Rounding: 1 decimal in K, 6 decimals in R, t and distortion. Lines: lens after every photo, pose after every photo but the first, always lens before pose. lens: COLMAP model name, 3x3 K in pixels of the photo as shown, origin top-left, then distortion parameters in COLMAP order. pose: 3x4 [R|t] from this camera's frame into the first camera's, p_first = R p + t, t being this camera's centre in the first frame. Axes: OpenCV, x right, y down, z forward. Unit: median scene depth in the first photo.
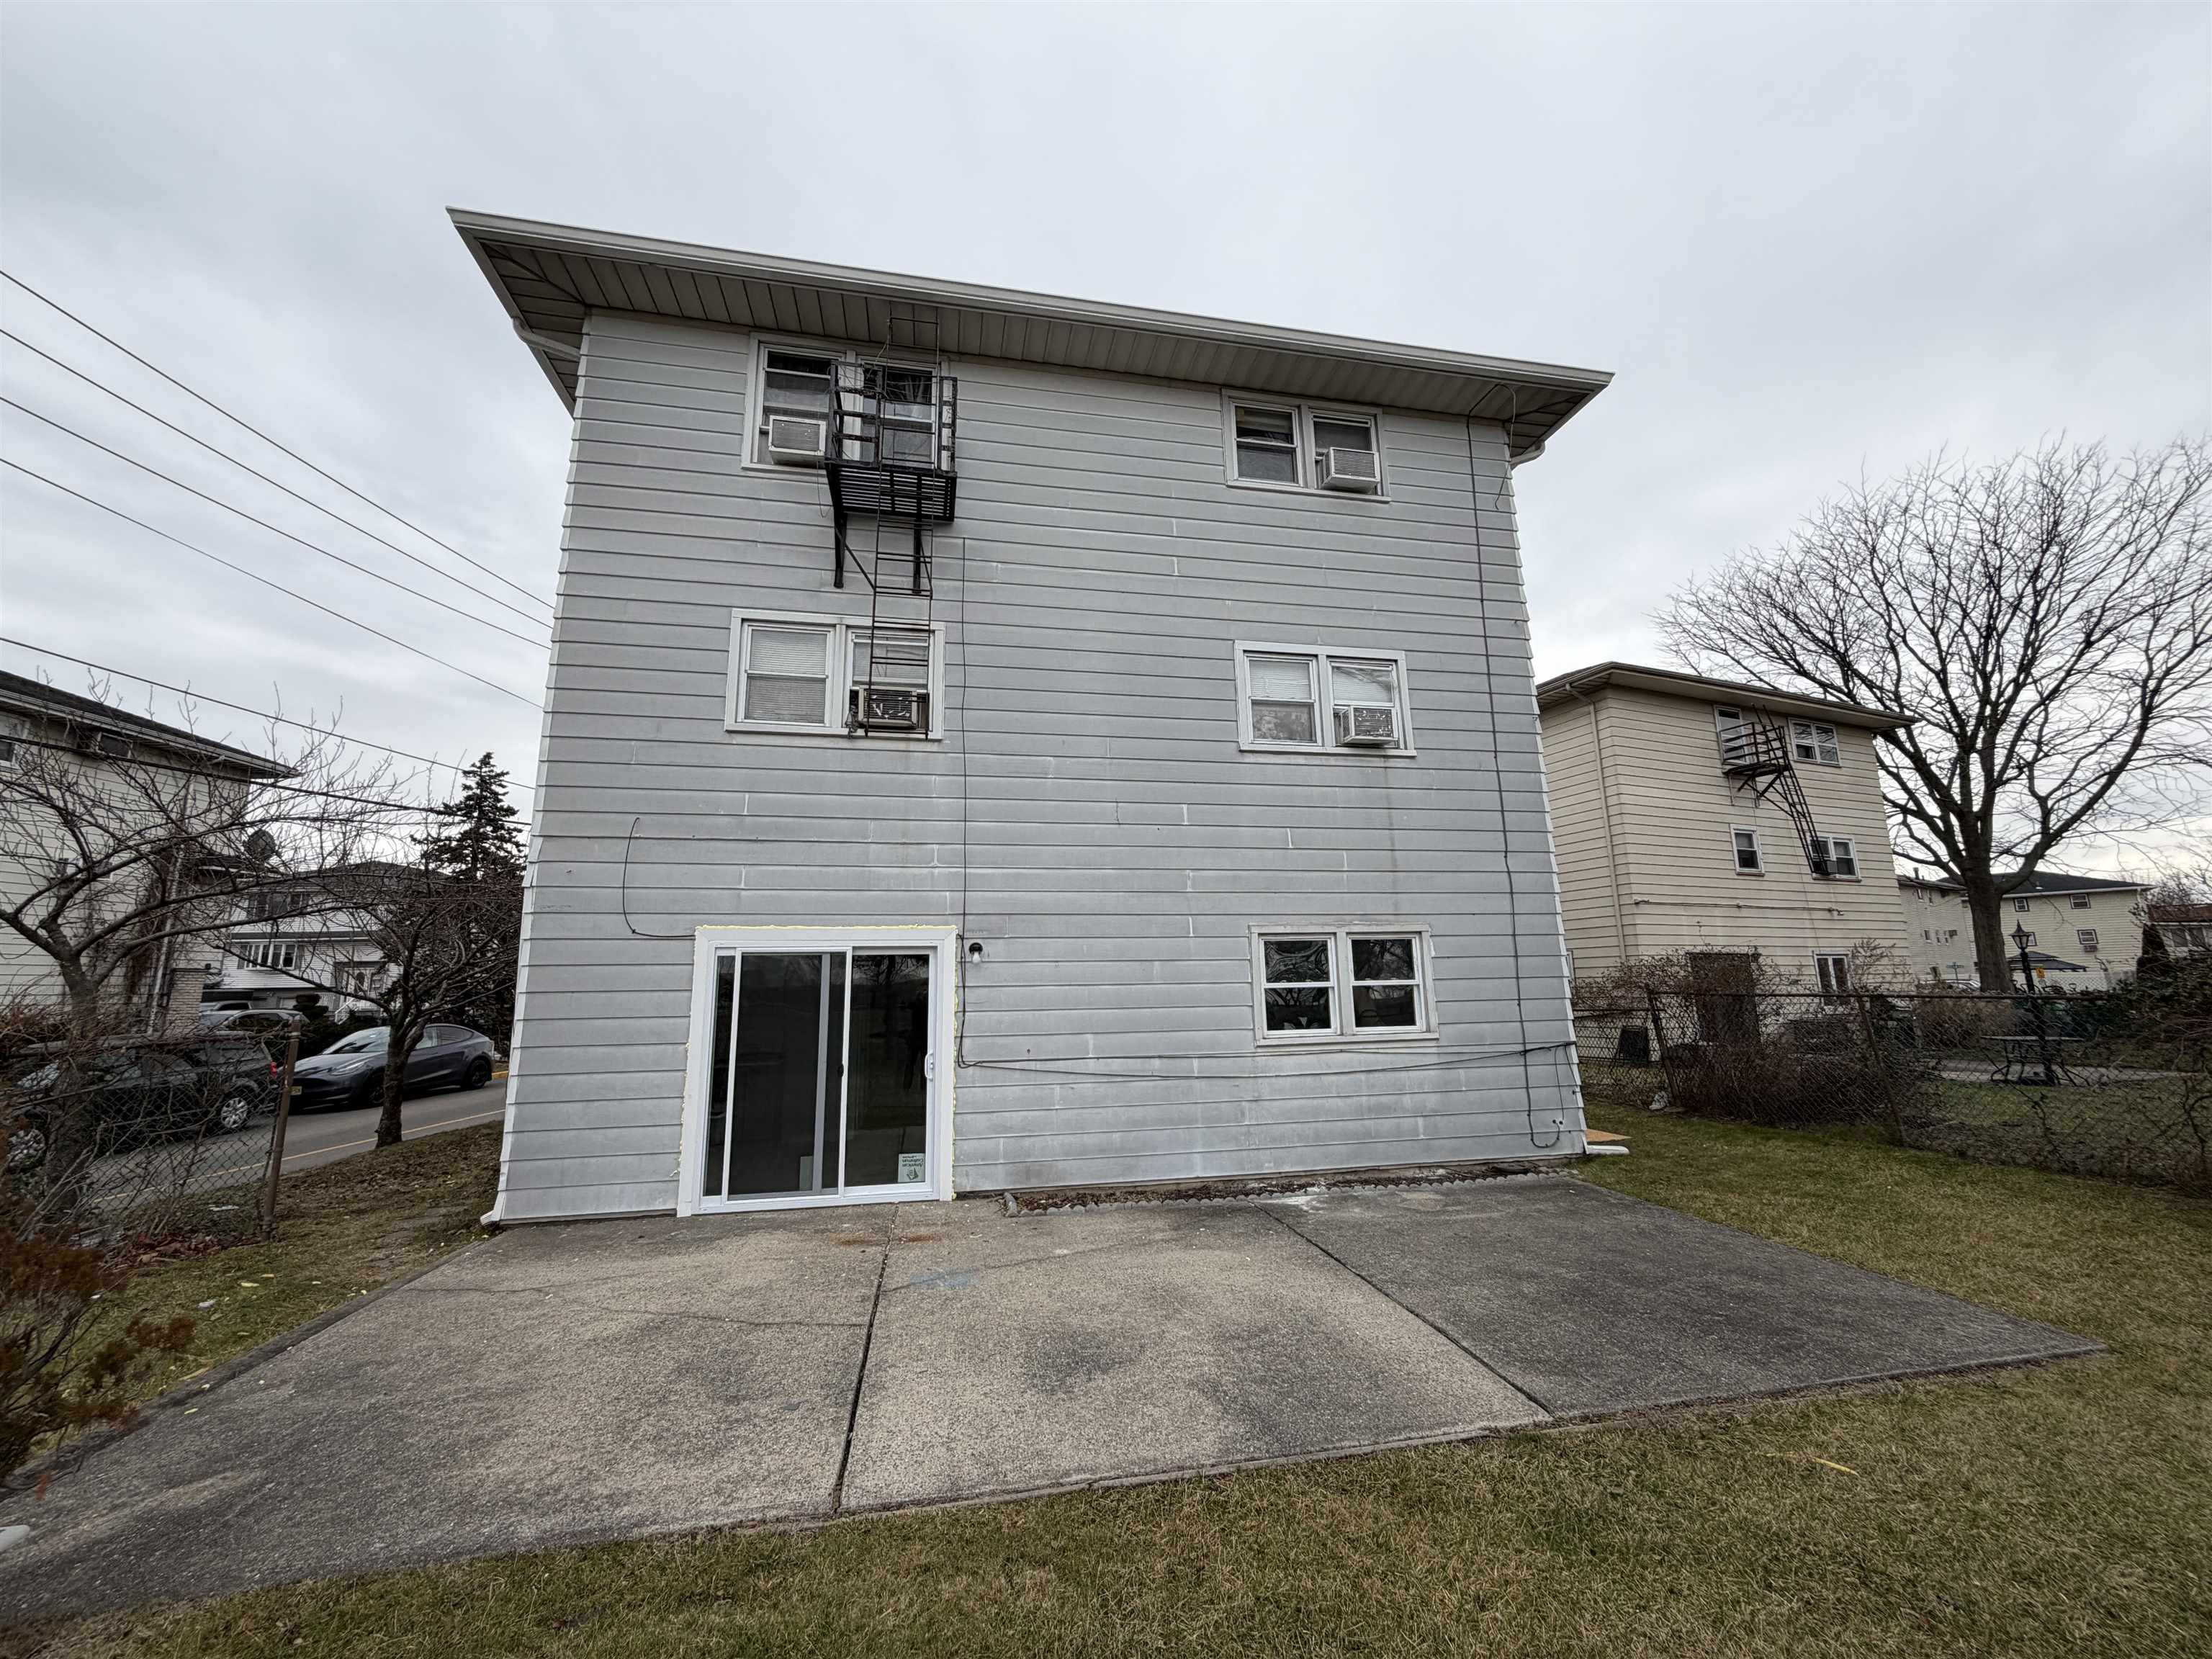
lens RADIAL K [[879.7, 0, 1101.9], [0, 879.7, 829.7], [0, 0, 1]] dist [0.000646, 0.000029]
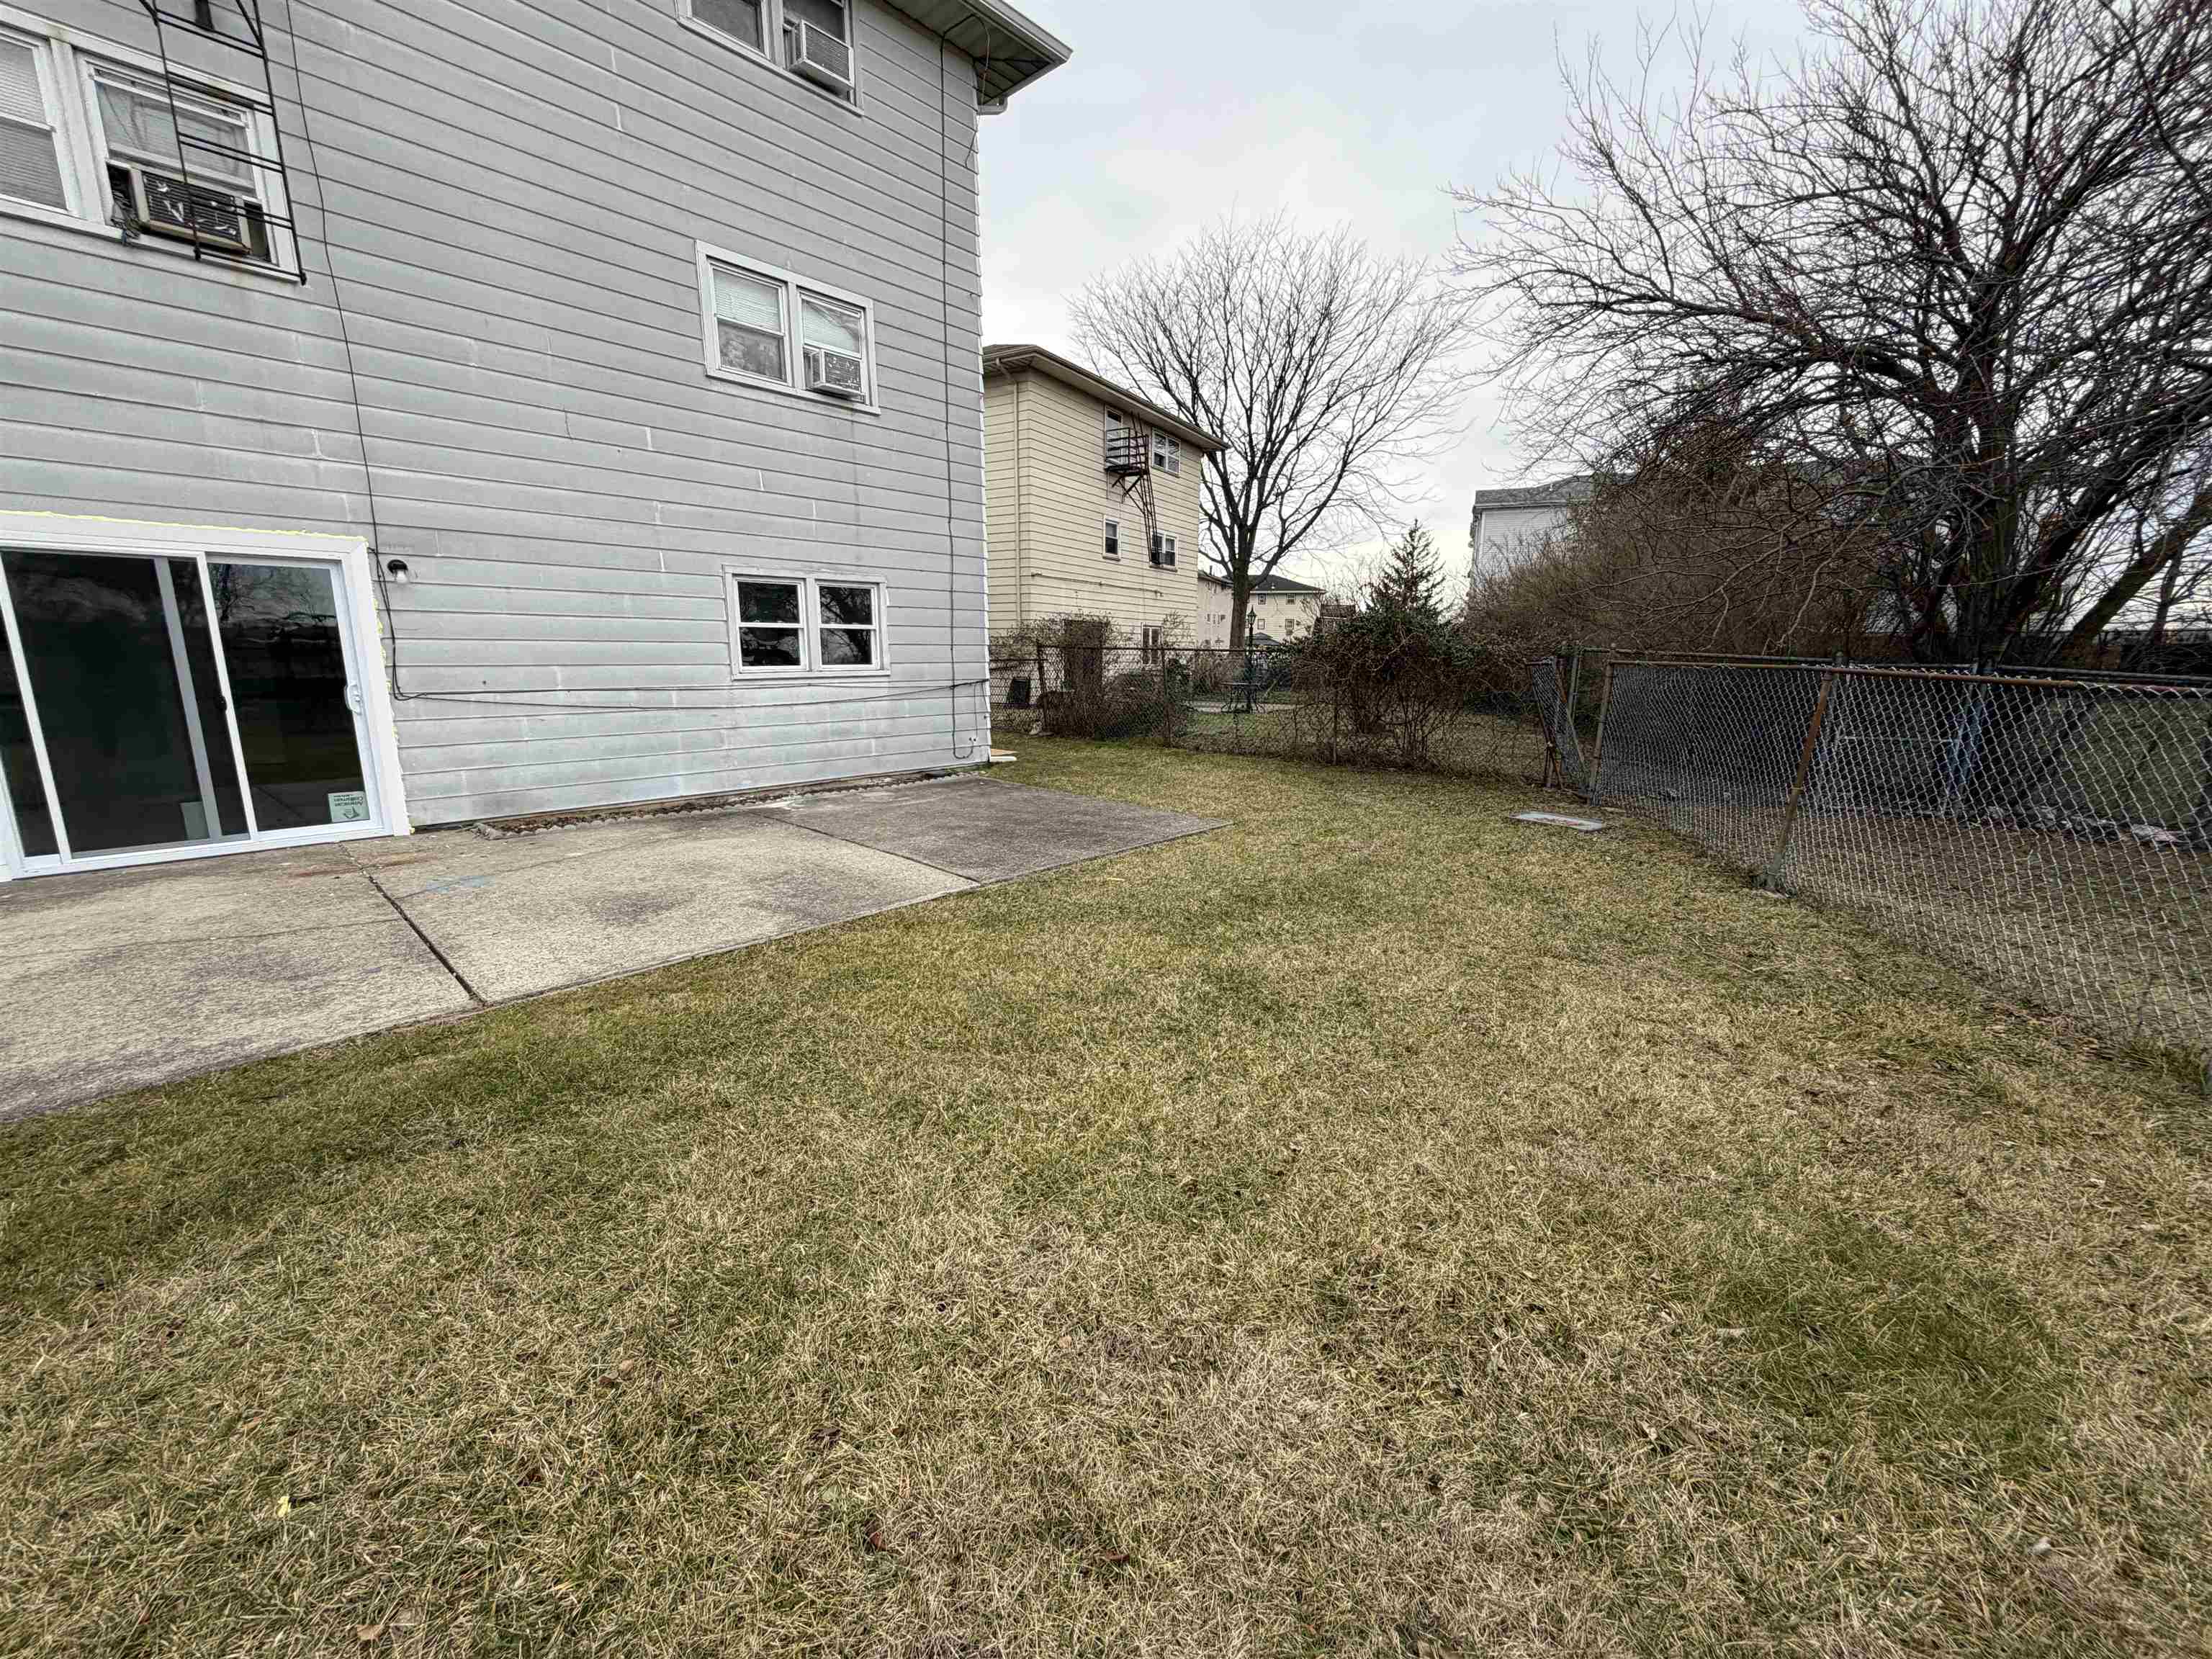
lens RADIAL K [[879.7, 0, 1101.9], [0, 879.7, 829.7], [0, 0, 1]] dist [0.000646, 0.000029]
pose [[0.805887, -0.095972, 0.584240, -0.108634], [-0.127380, 0.935563, 0.329388, 0.002169], [-0.578205, -0.339869, 0.741733, -0.133659]]
